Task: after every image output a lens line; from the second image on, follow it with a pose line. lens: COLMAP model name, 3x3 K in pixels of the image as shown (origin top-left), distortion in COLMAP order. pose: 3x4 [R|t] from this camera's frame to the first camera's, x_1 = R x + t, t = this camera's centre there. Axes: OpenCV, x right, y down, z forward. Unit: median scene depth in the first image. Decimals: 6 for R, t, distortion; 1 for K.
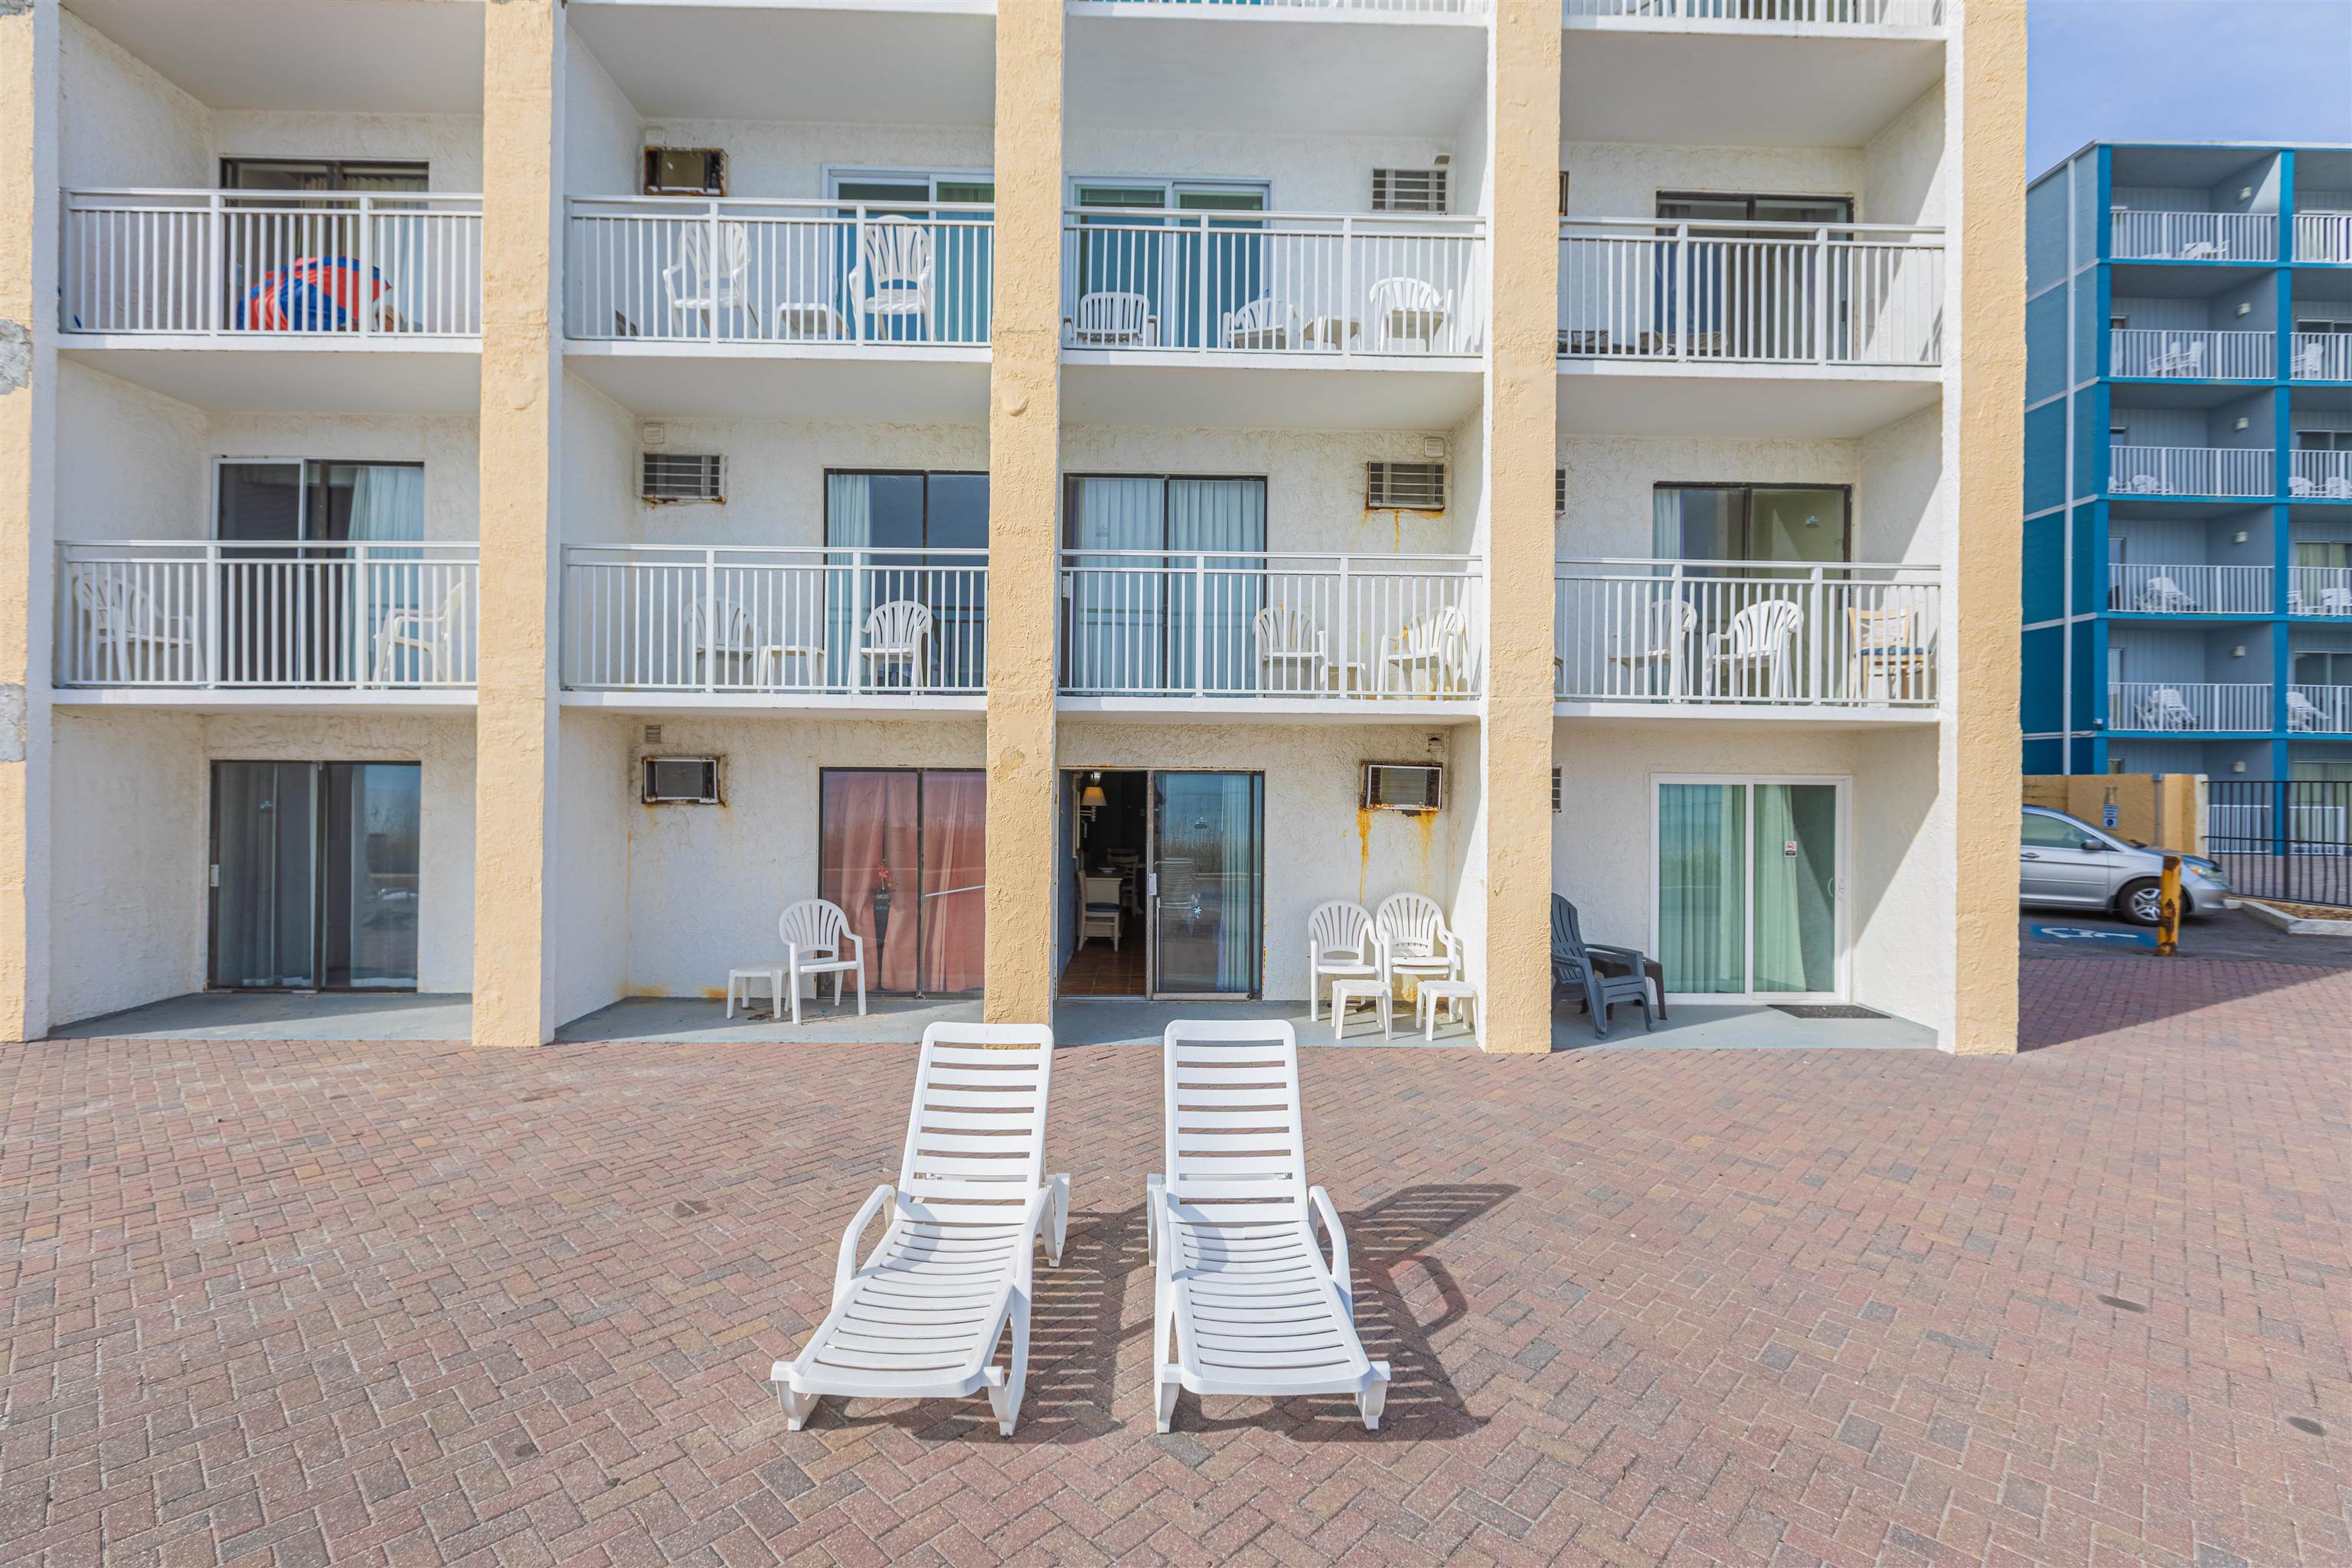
lens RADIAL K [[1066.6, 0, 1181.1], [0, 1066.6, 788.1], [0, 0, 1]] dist [0.003783, 0.000398]
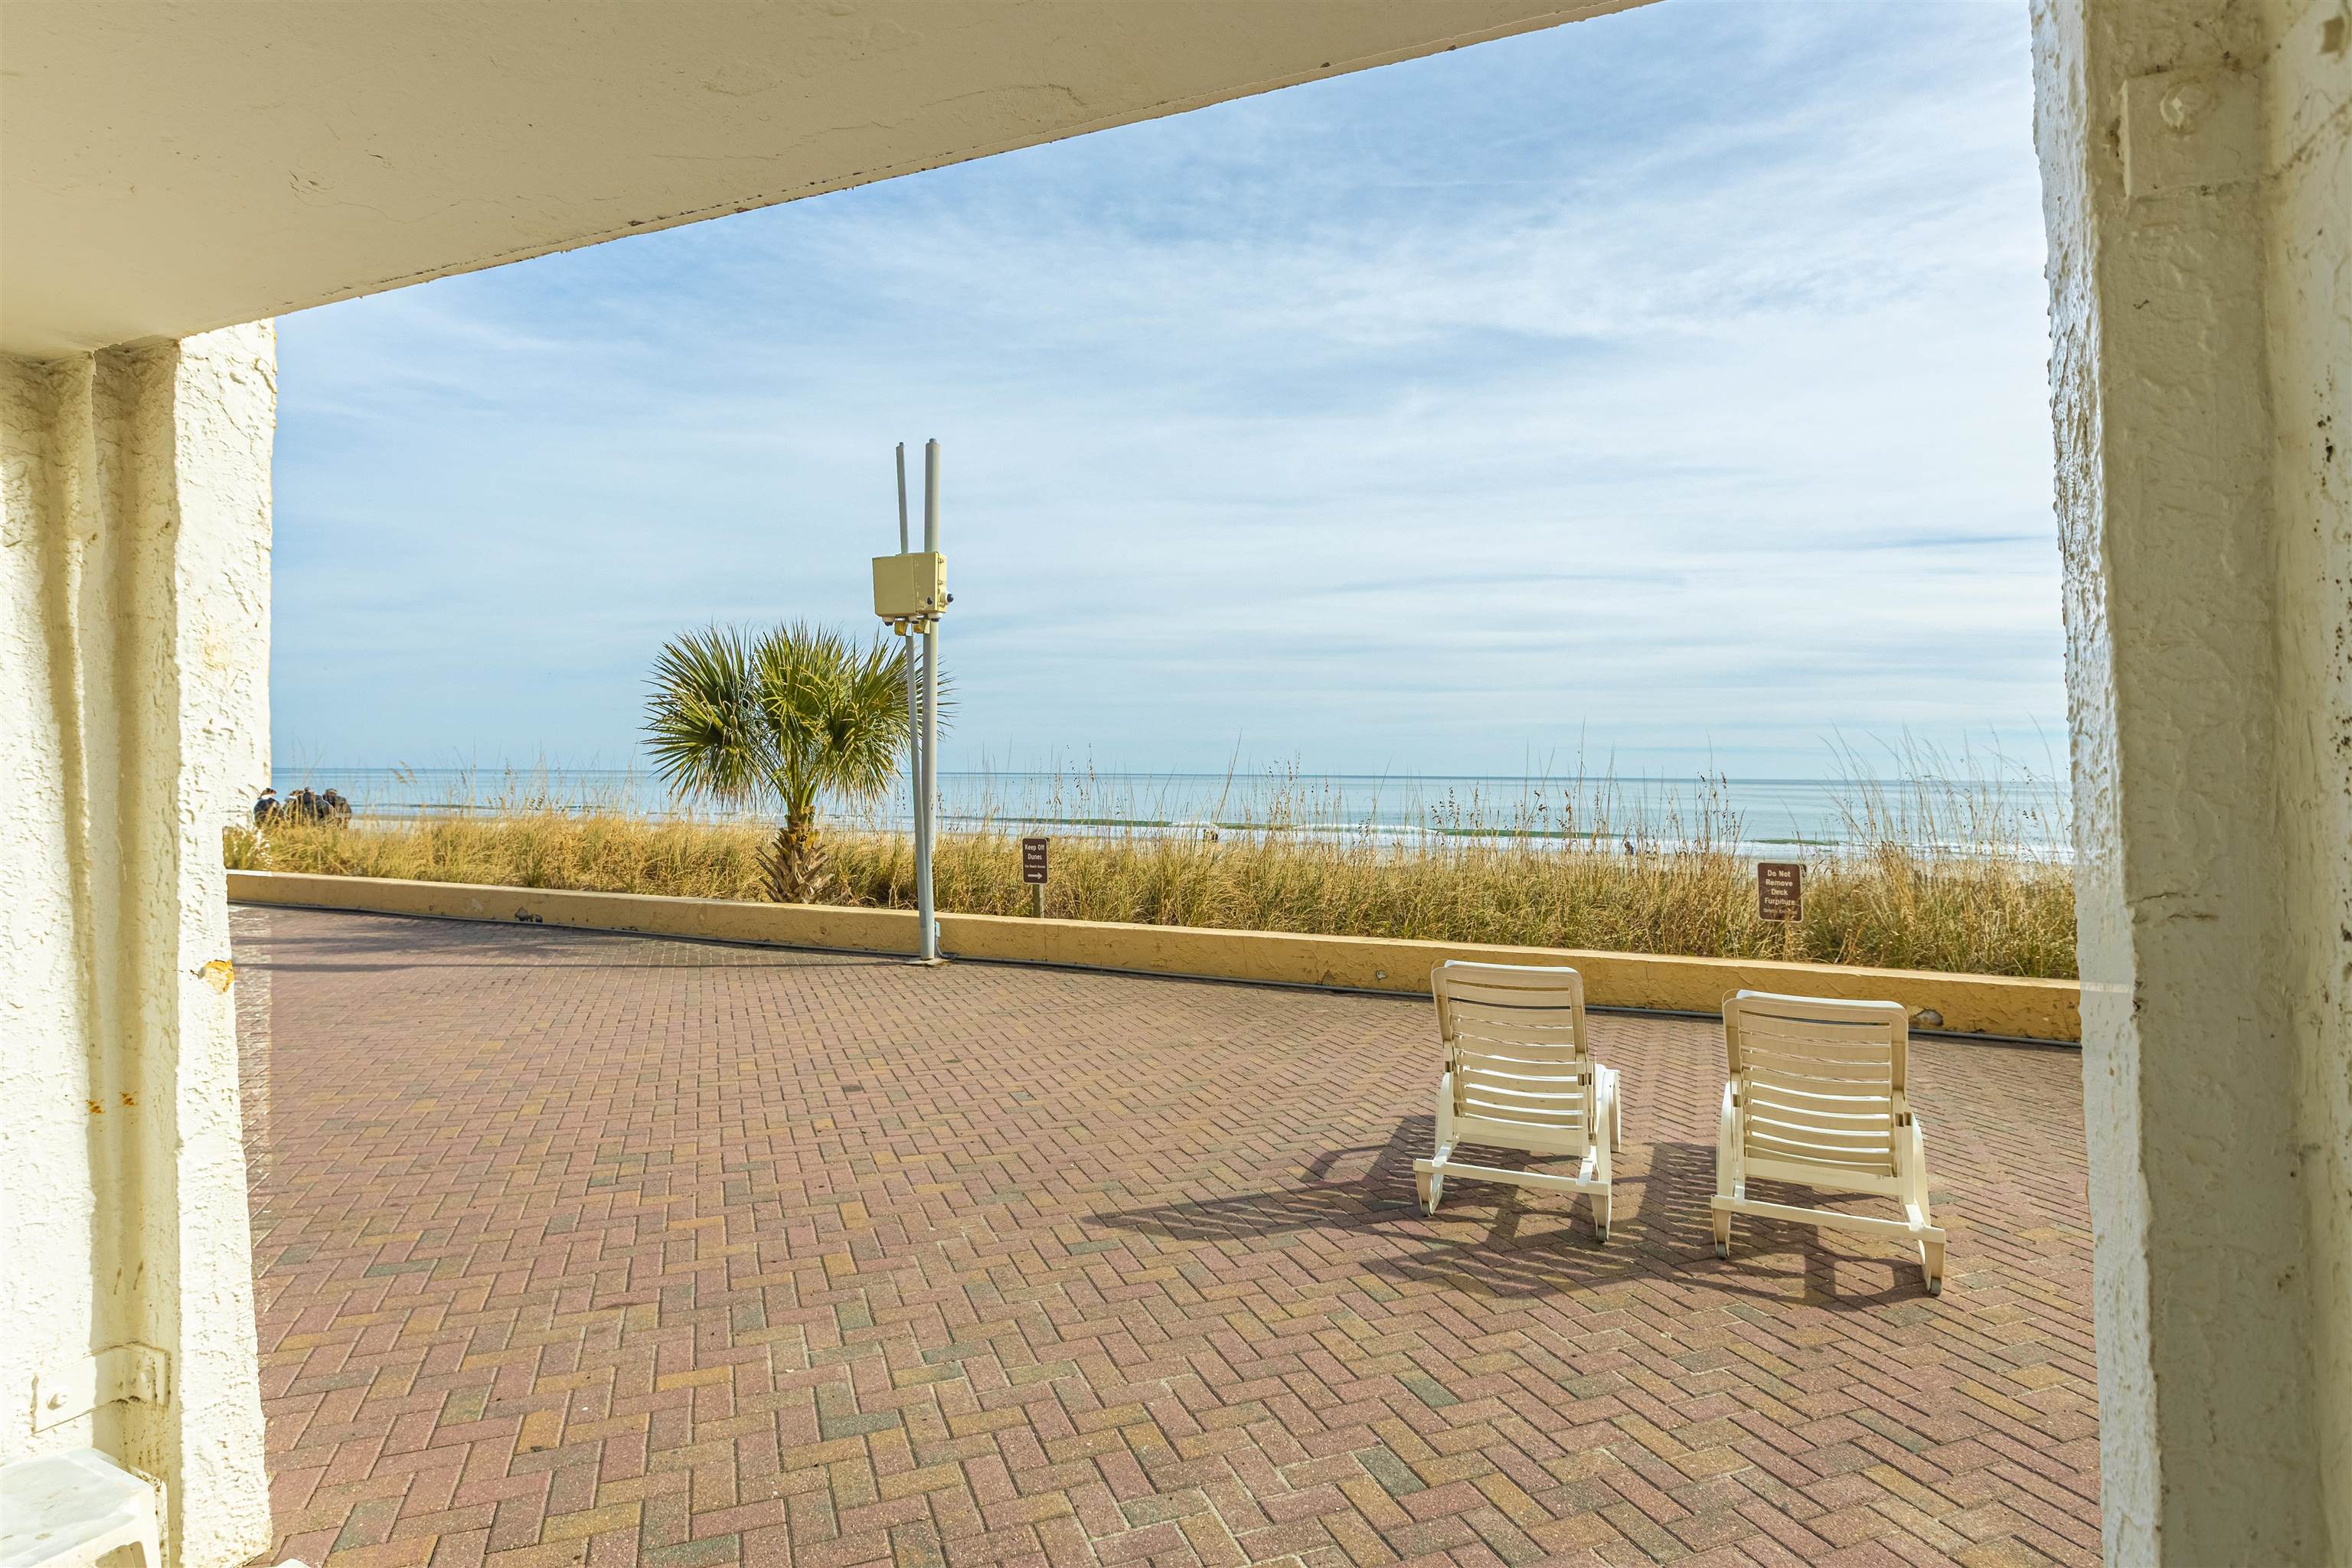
lens RADIAL K [[1232.2, 0, 1177.2], [0, 1232.2, 760.4], [0, 0, 1]] dist [0.010168, -0.004390]
pose [[-0.908847, -0.011251, 0.416977, -0.130042], [-0.011399, 0.999933, 0.002136, 0.055132], [-0.416973, -0.002812, -0.908914, 2.134530]]
